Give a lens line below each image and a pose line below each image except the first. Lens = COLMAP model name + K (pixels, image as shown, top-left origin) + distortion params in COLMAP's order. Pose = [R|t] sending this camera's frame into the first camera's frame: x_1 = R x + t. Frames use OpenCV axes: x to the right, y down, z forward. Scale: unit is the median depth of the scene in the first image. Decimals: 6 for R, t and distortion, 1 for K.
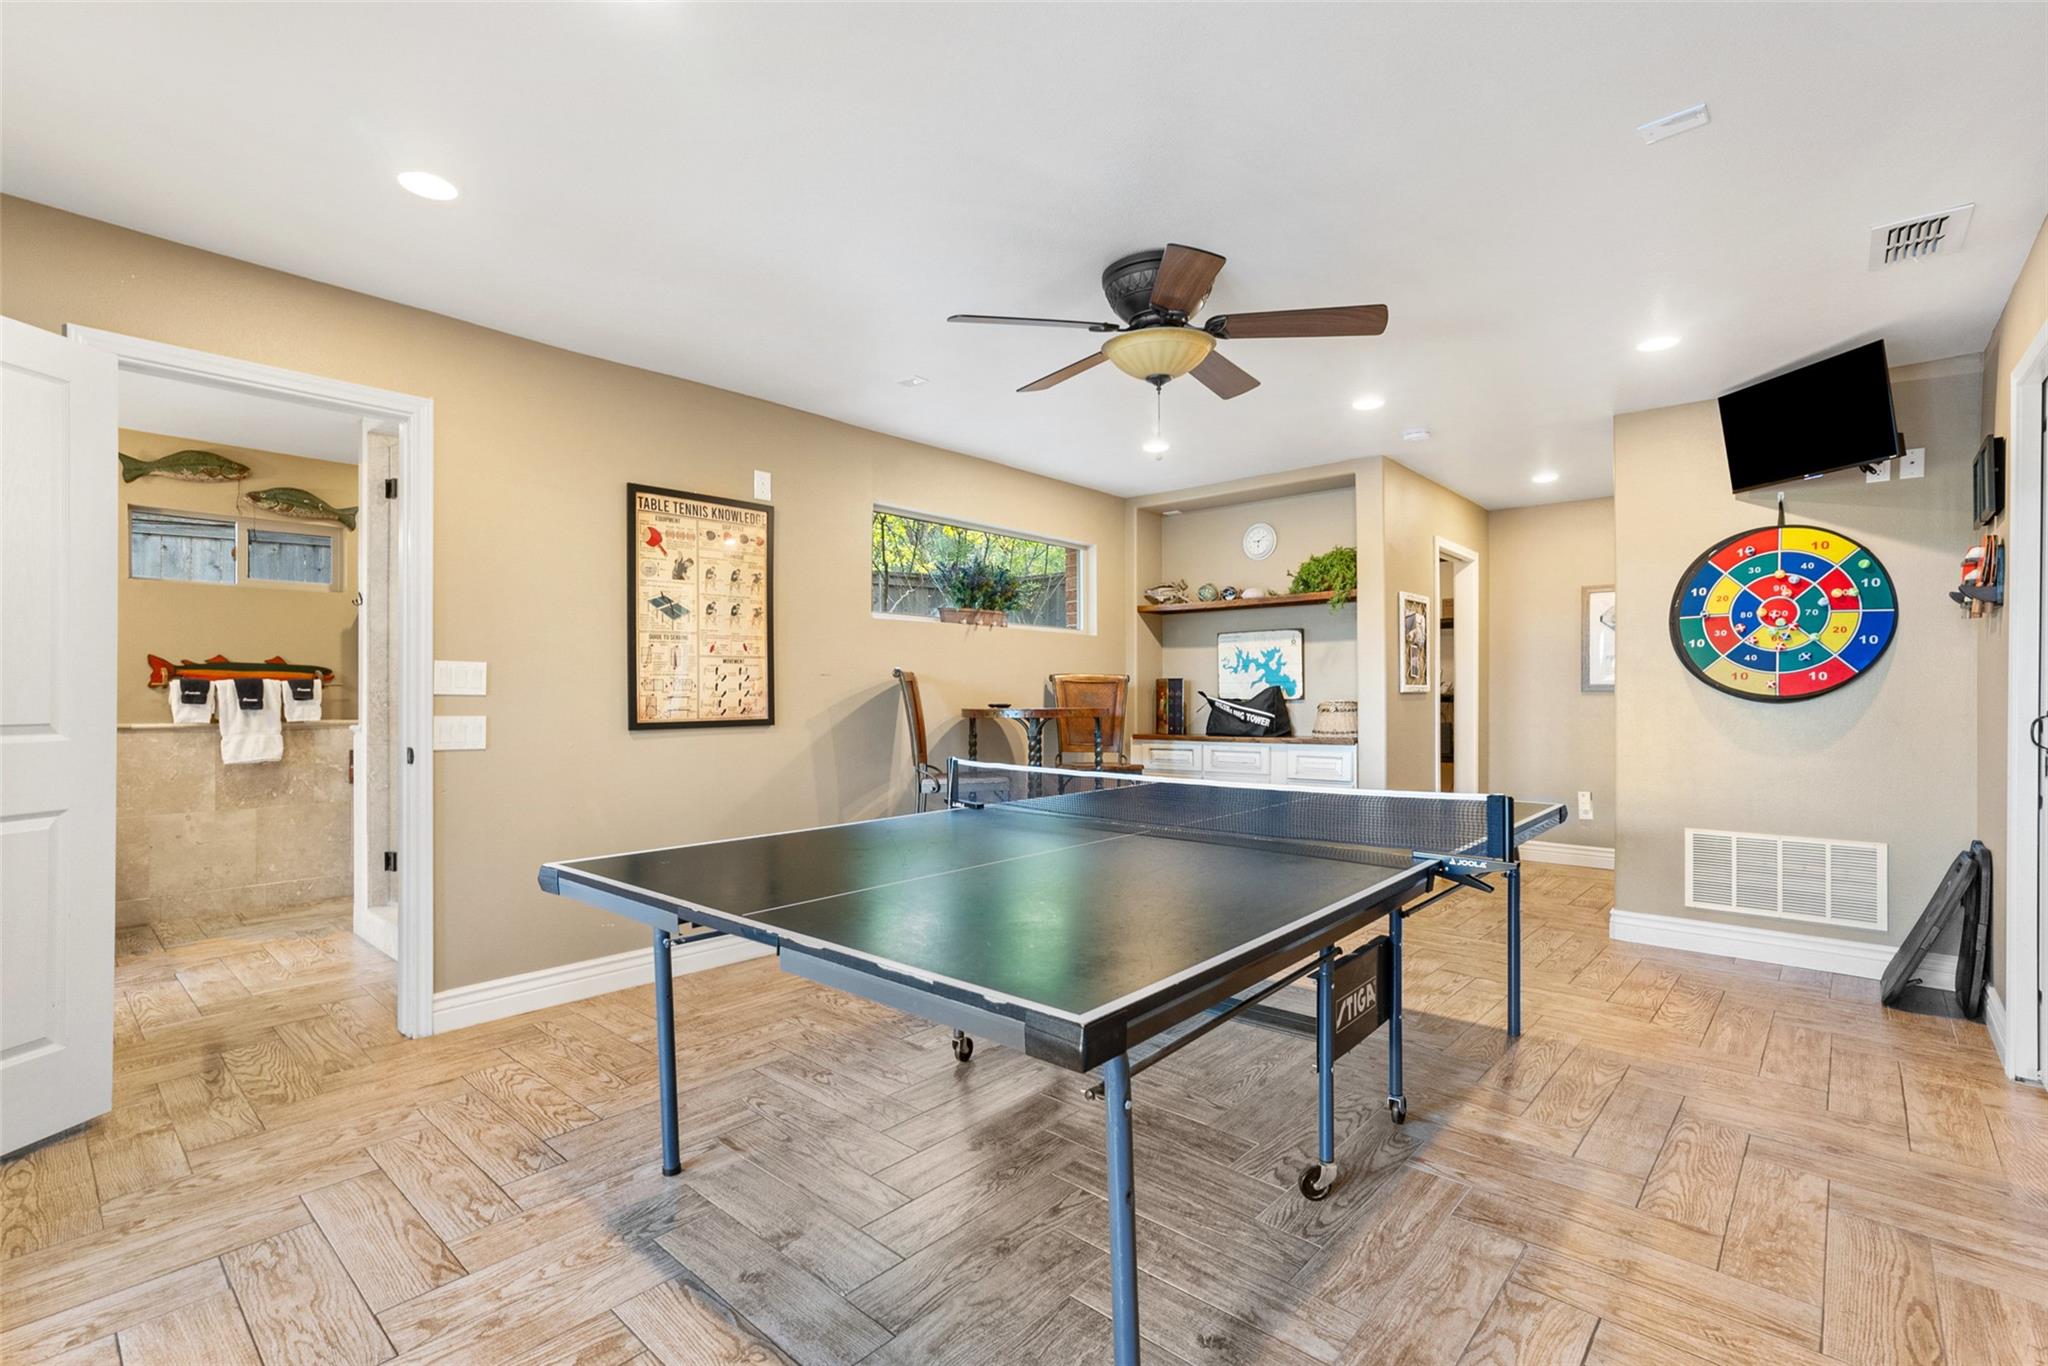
lens RADIAL K [[928.1, 0, 1043.2], [0, 928.1, 694.0], [0, 0, 1]] dist [-0.015163, 0.009347]
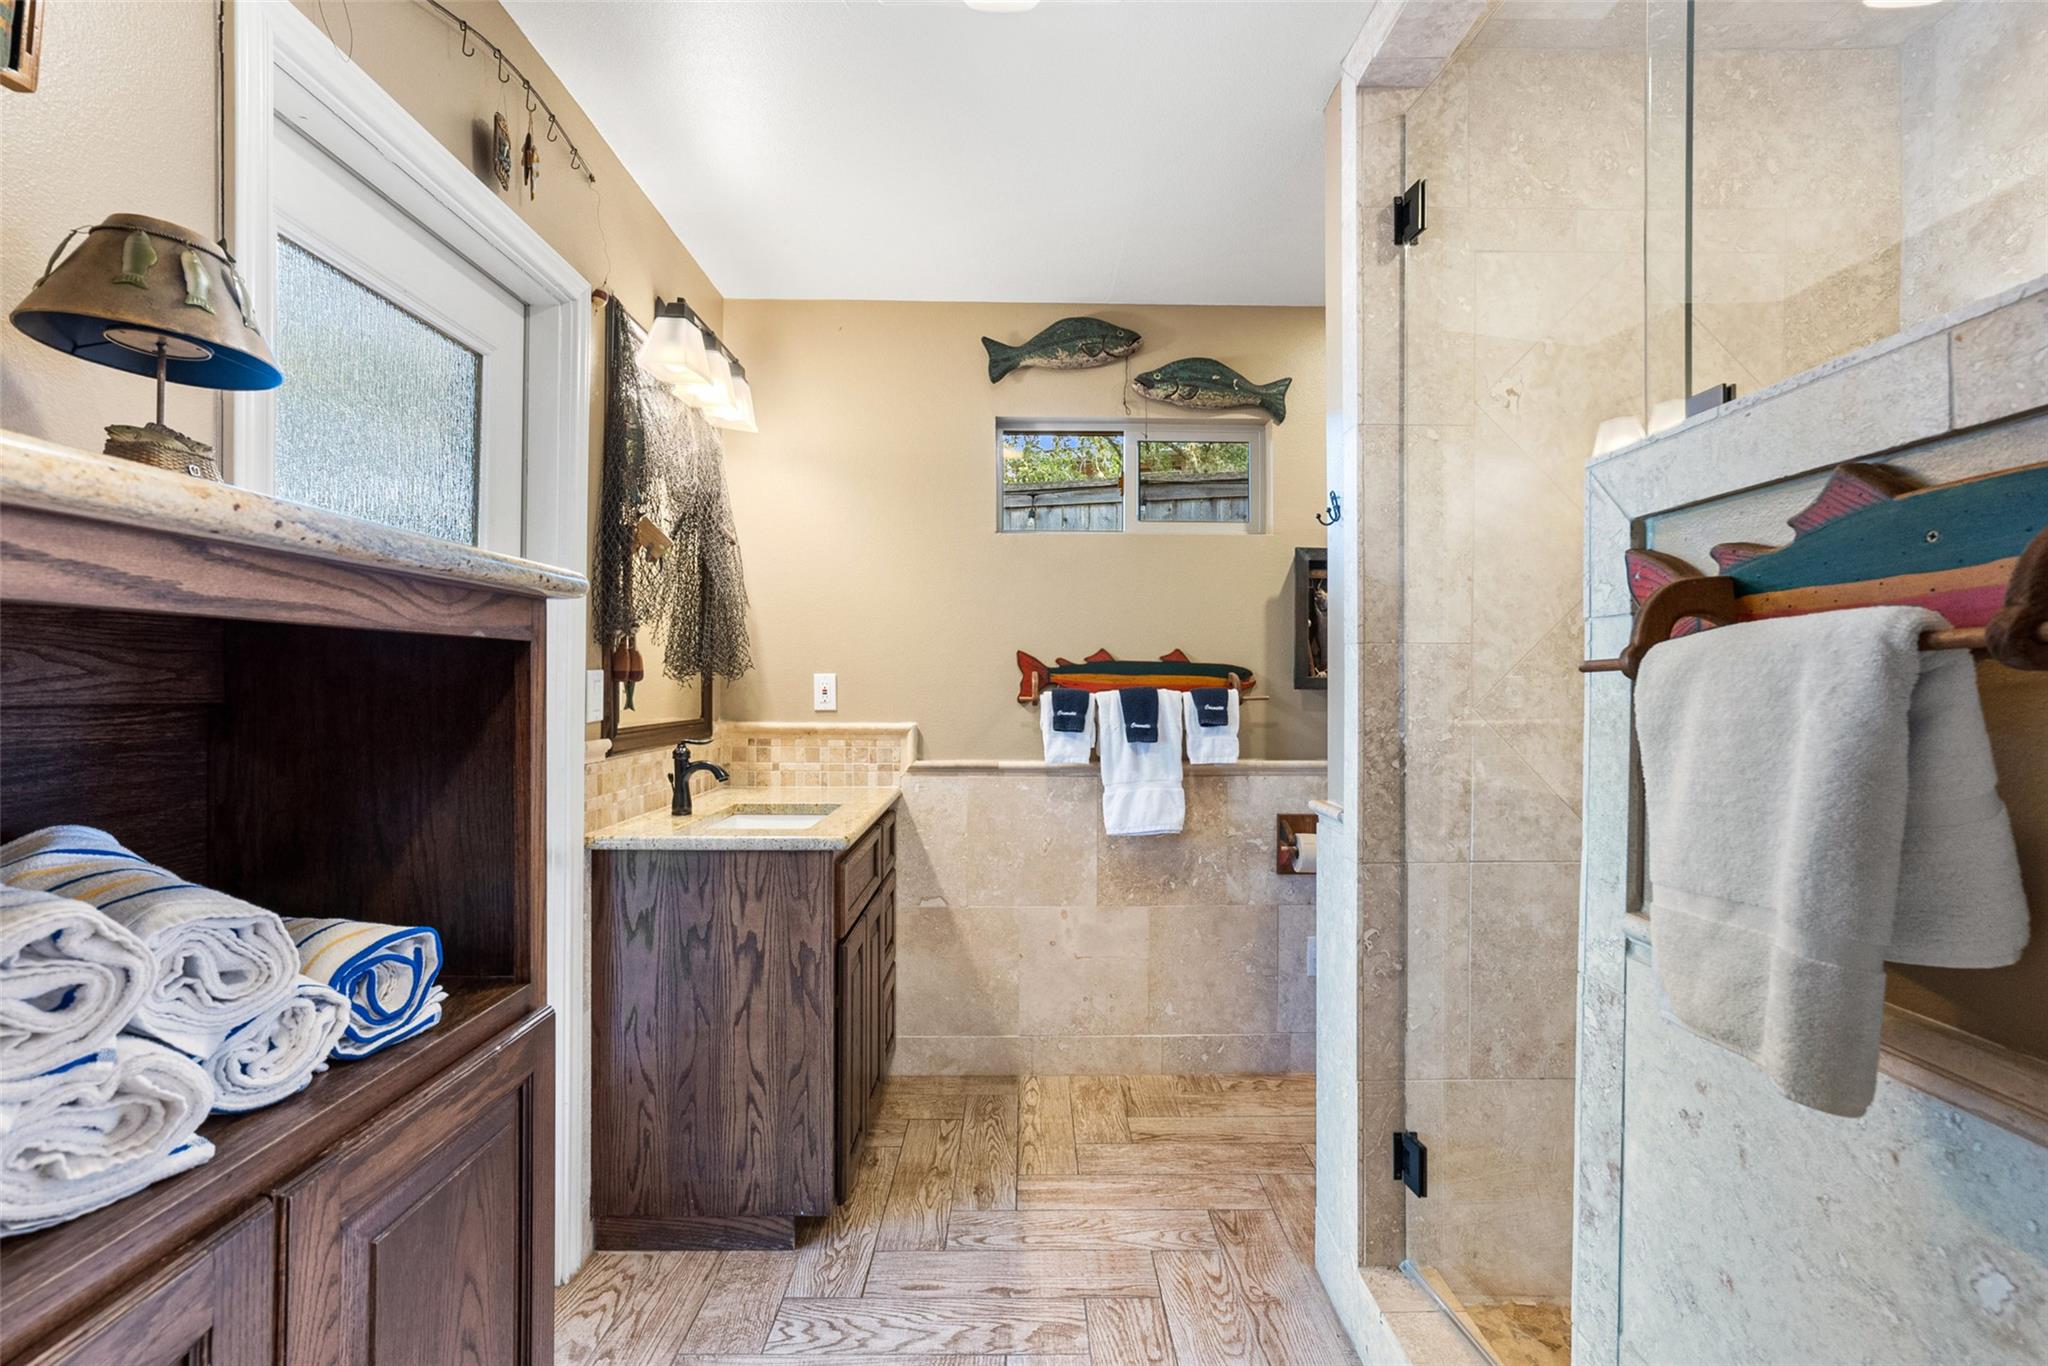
lens RADIAL K [[928.1, 0, 1026.0], [0, 928.1, 680.5], [0, 0, 1]] dist [-0.015163, 0.009347]
pose [[0.664279, -0.001700, -0.747483, -0.472405], [-0.001129, 0.999994, -0.003278, -0.019644], [0.747484, 0.003022, 0.664273, 0.559702]]
